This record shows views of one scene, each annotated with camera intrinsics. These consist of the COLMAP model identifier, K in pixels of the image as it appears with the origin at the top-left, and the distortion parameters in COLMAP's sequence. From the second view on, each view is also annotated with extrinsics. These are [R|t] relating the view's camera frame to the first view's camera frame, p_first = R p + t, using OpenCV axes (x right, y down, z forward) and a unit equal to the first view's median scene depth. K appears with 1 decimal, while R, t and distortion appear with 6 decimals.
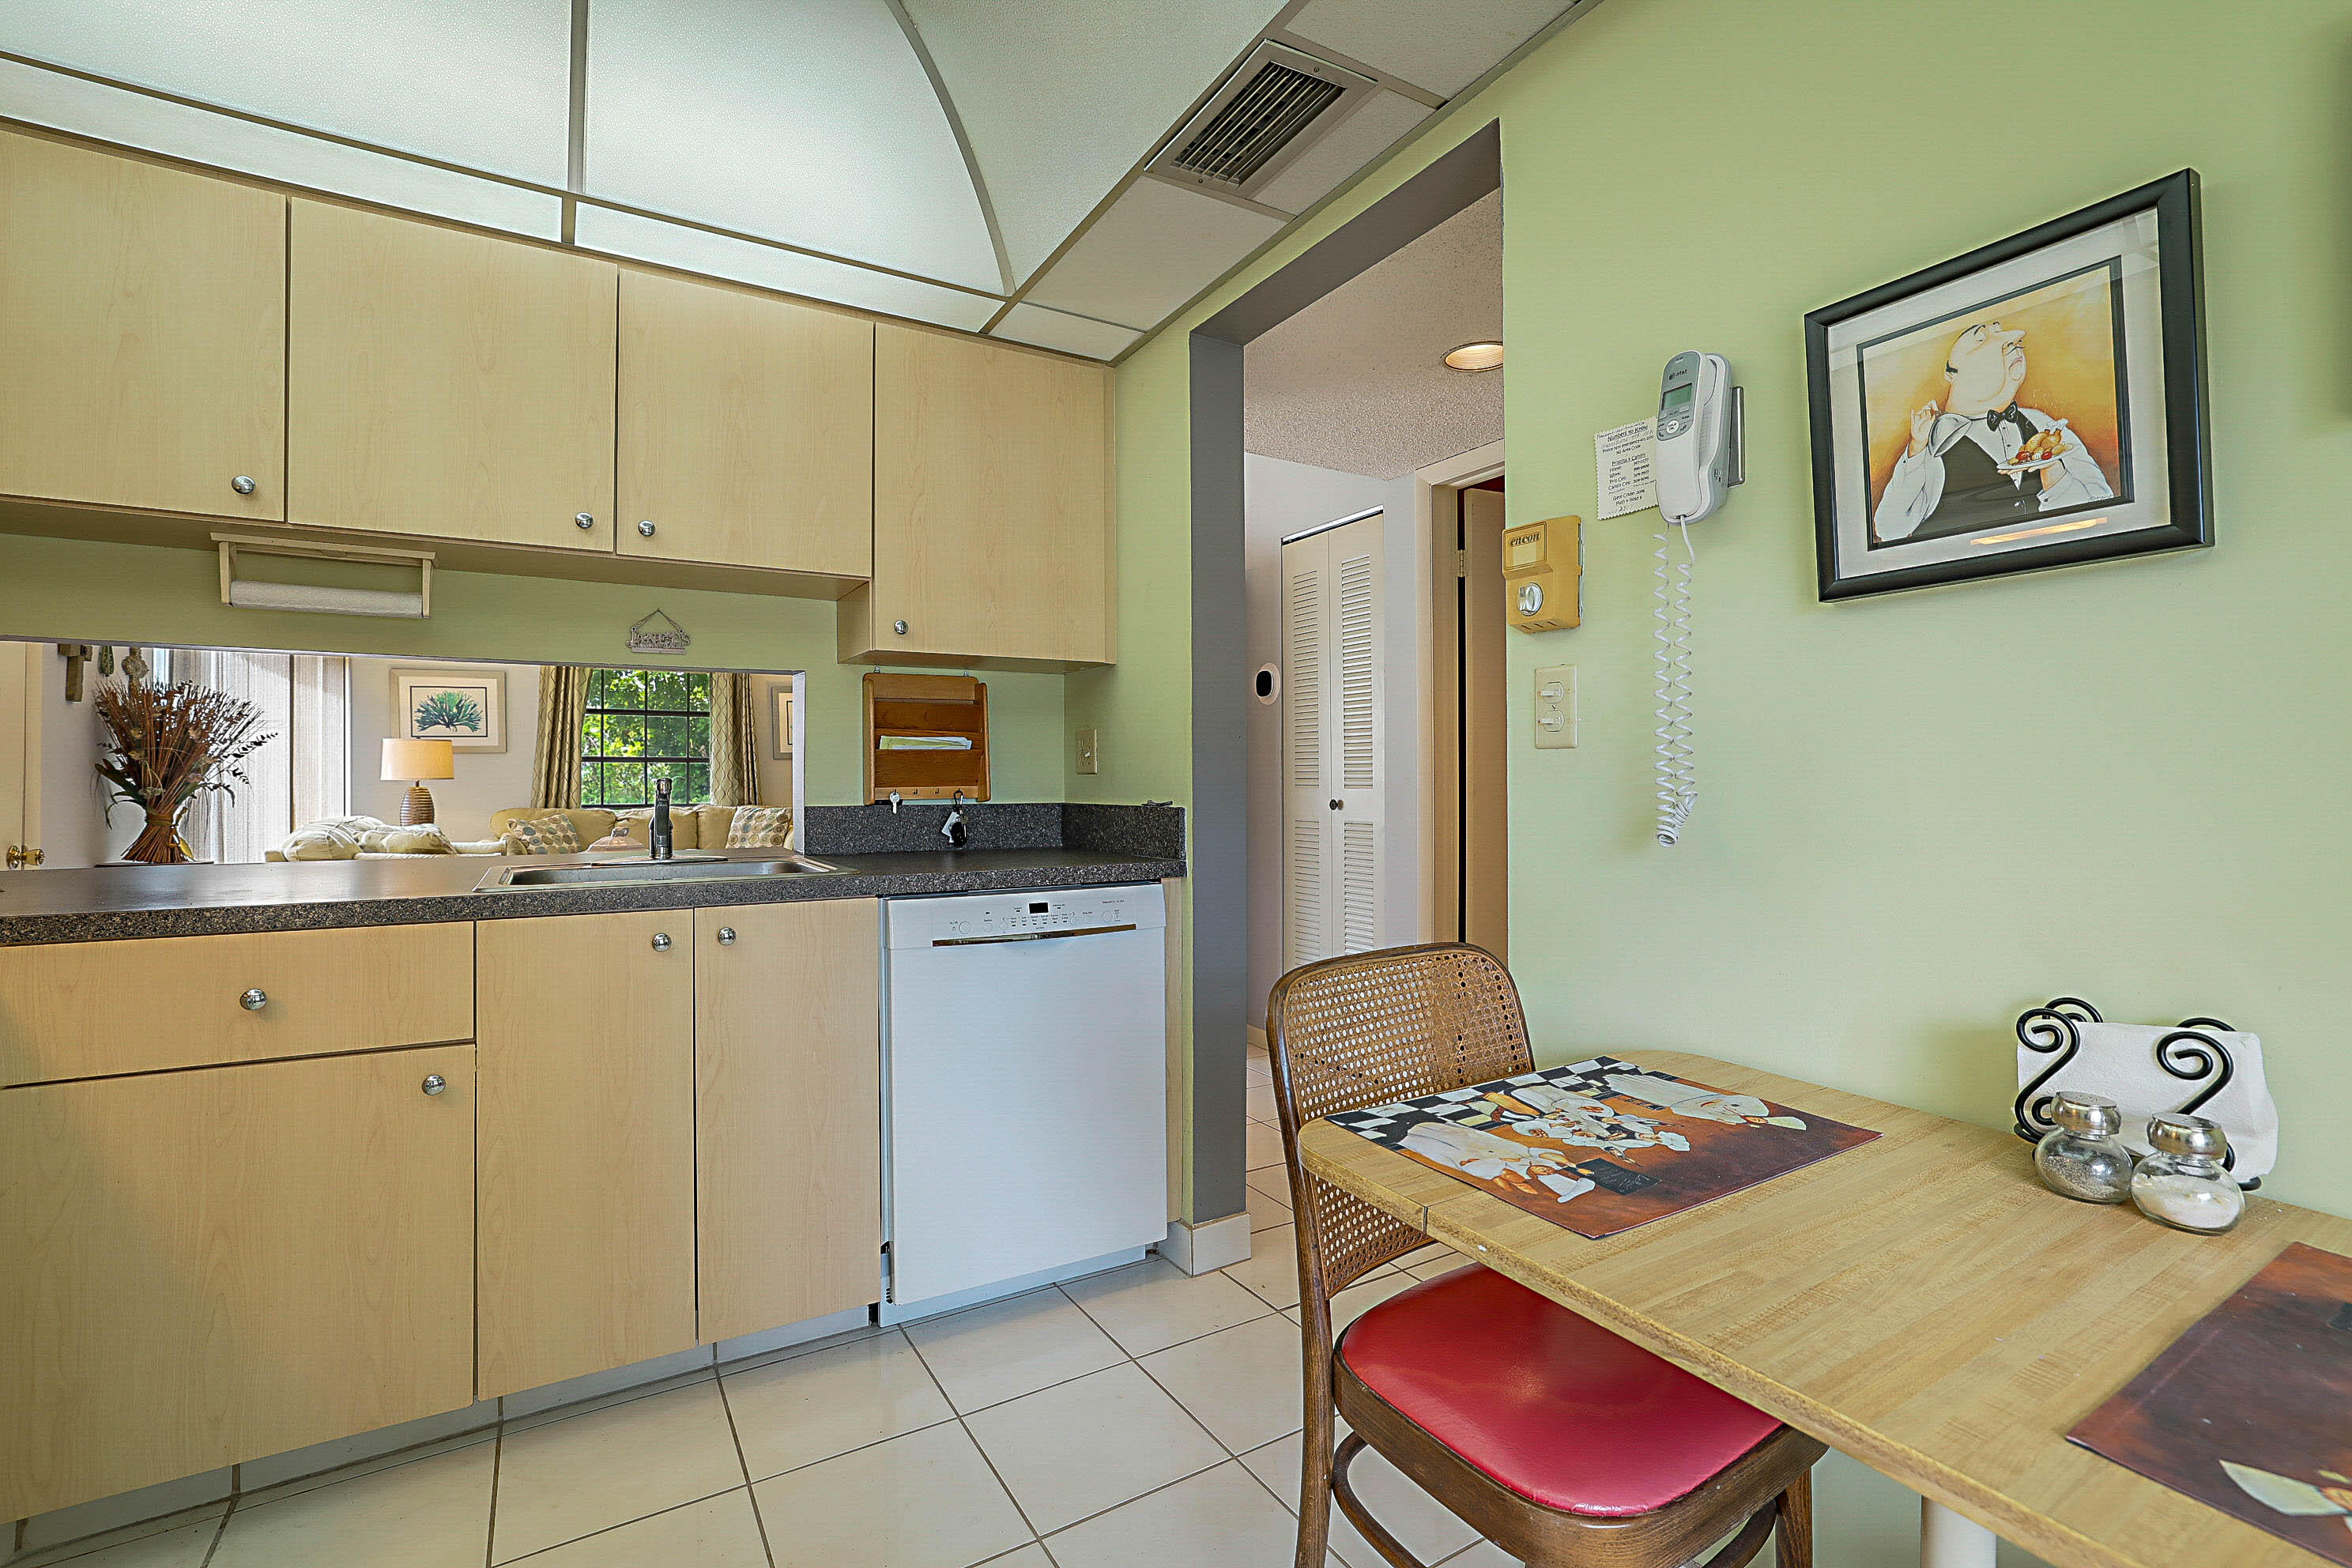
lens RADIAL K [[1045.0, 0, 1175.8], [0, 1045.0, 777.6], [0, 0, 1]] dist [-0.048018, 0.023565]
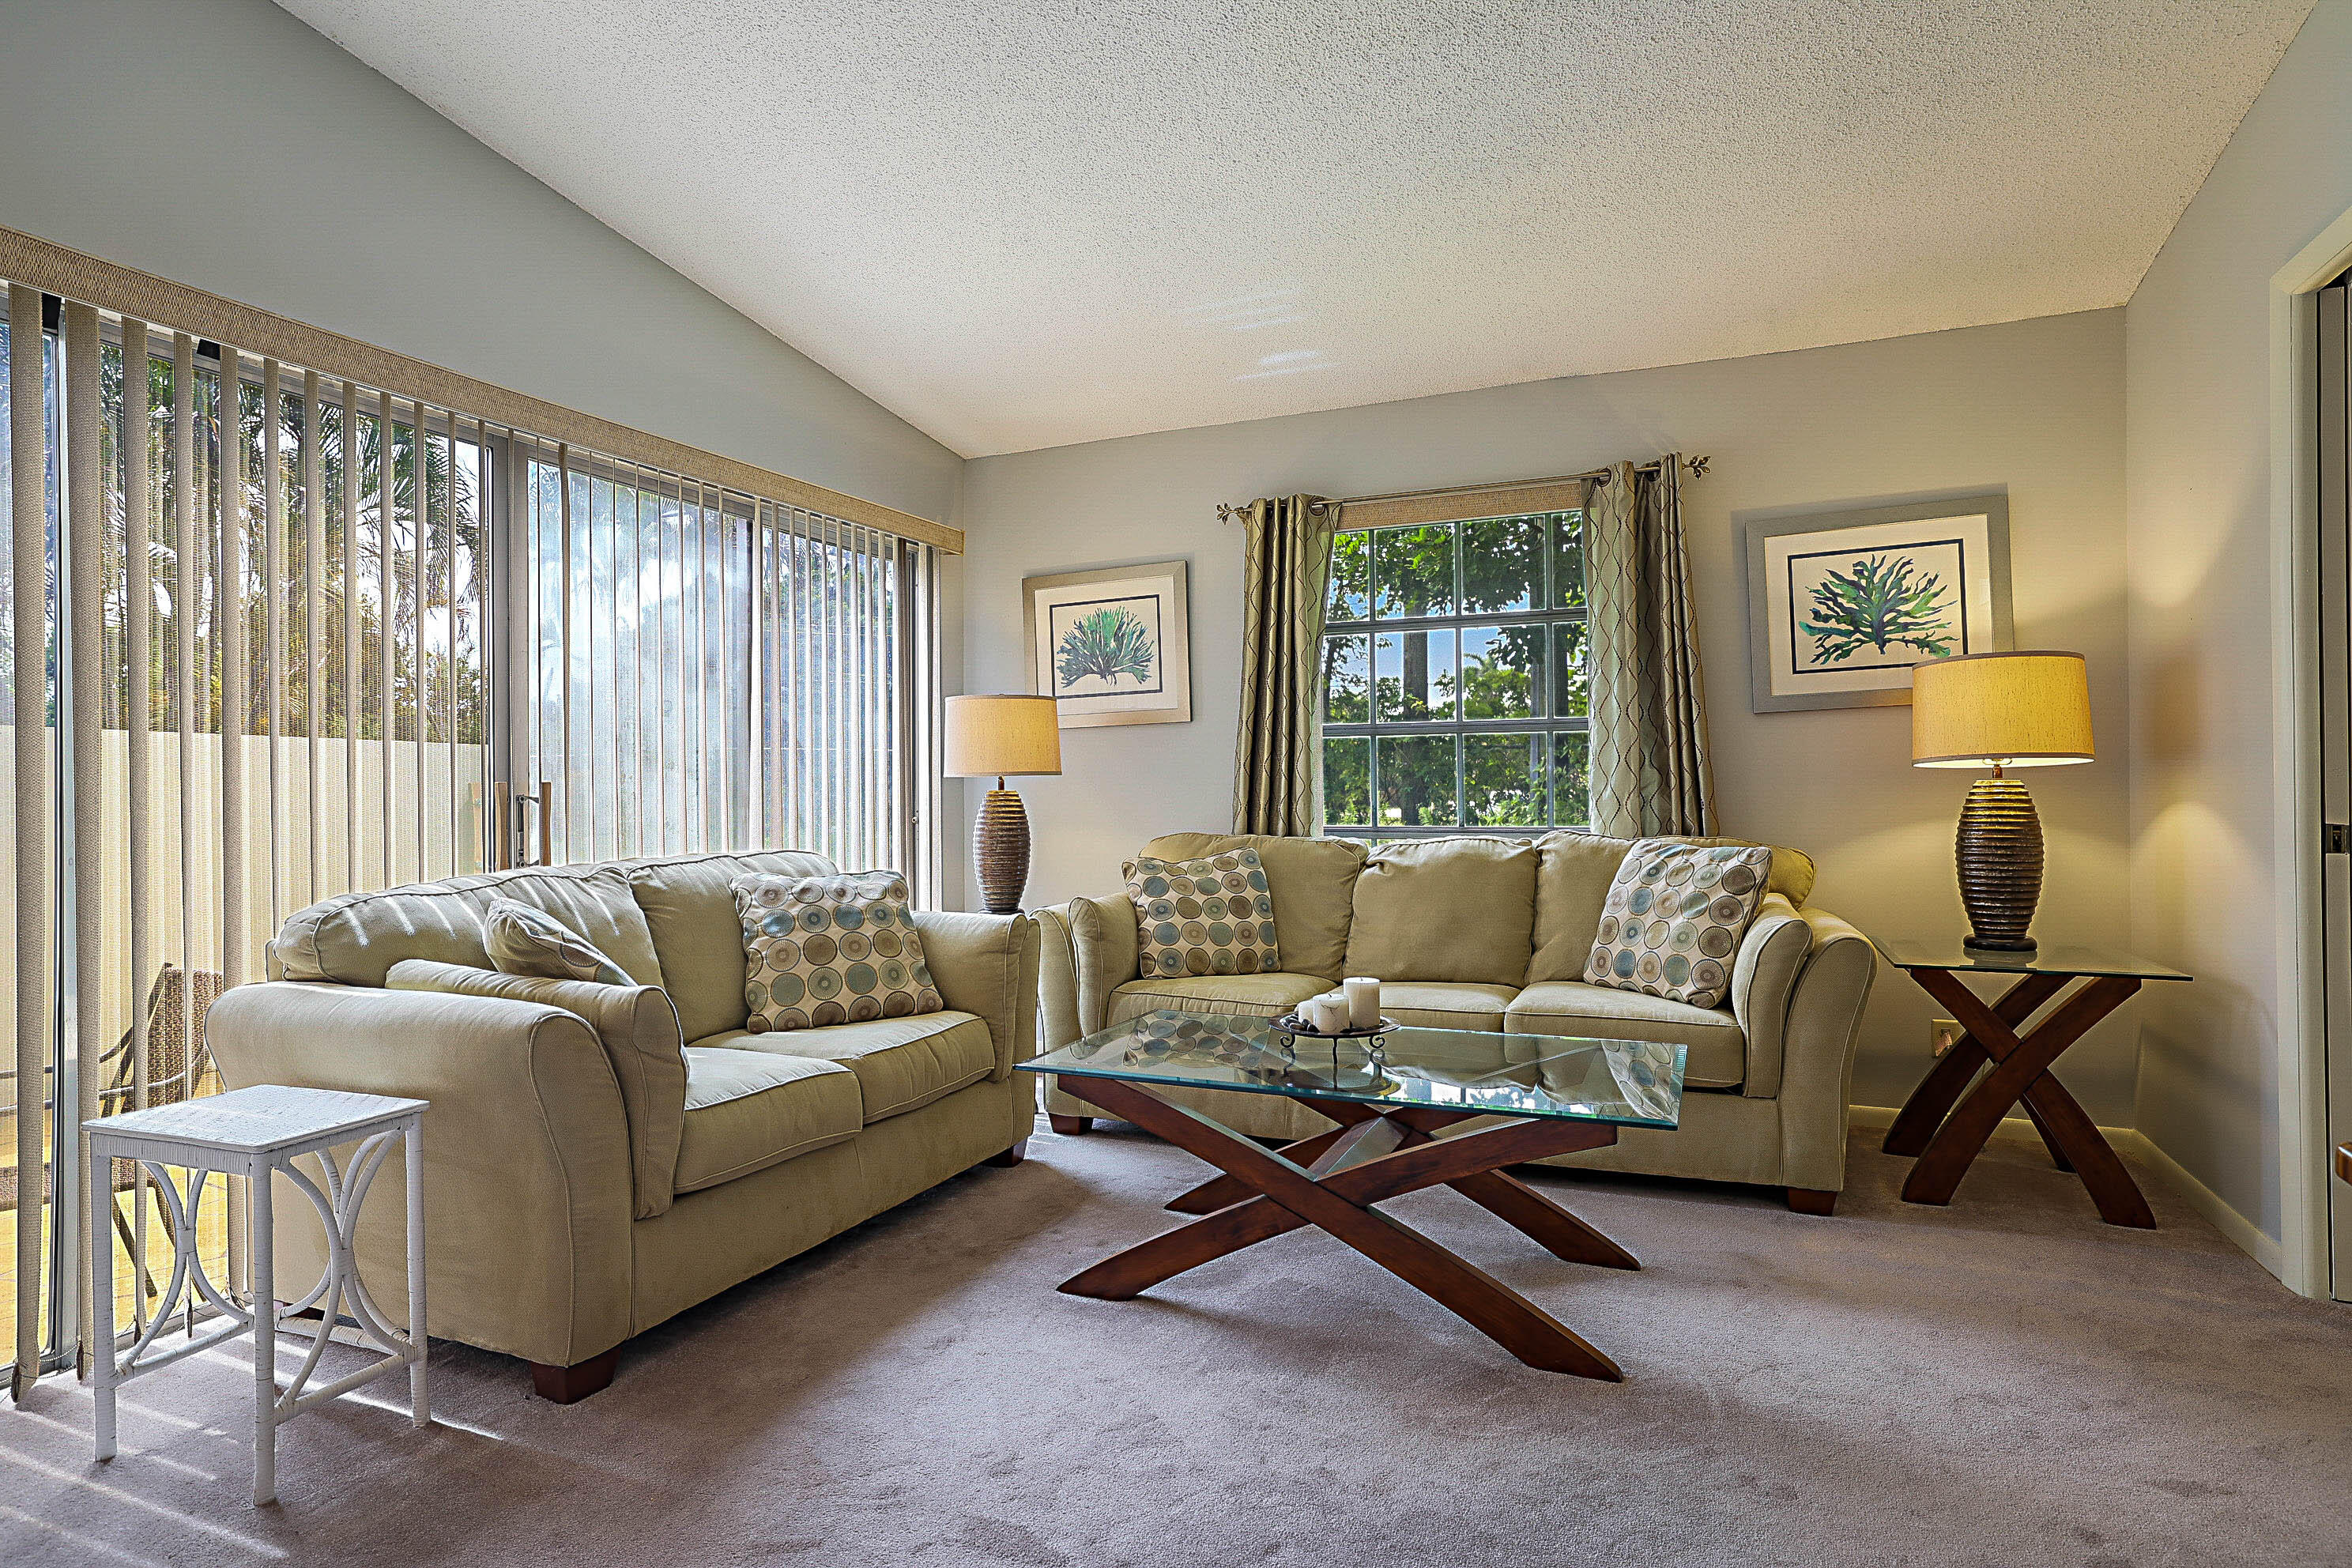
lens RADIAL K [[1250.2, 0, 1175.1], [0, 1250.2, 794.1], [0, 0, 1]] dist [-0.038589, 0.031607]
pose [[0.582144, -0.000622, -0.813086, -0.173798], [0.010713, 0.999919, 0.006905, 0.007407], [0.813015, -0.012730, 0.582103, 0.687261]]
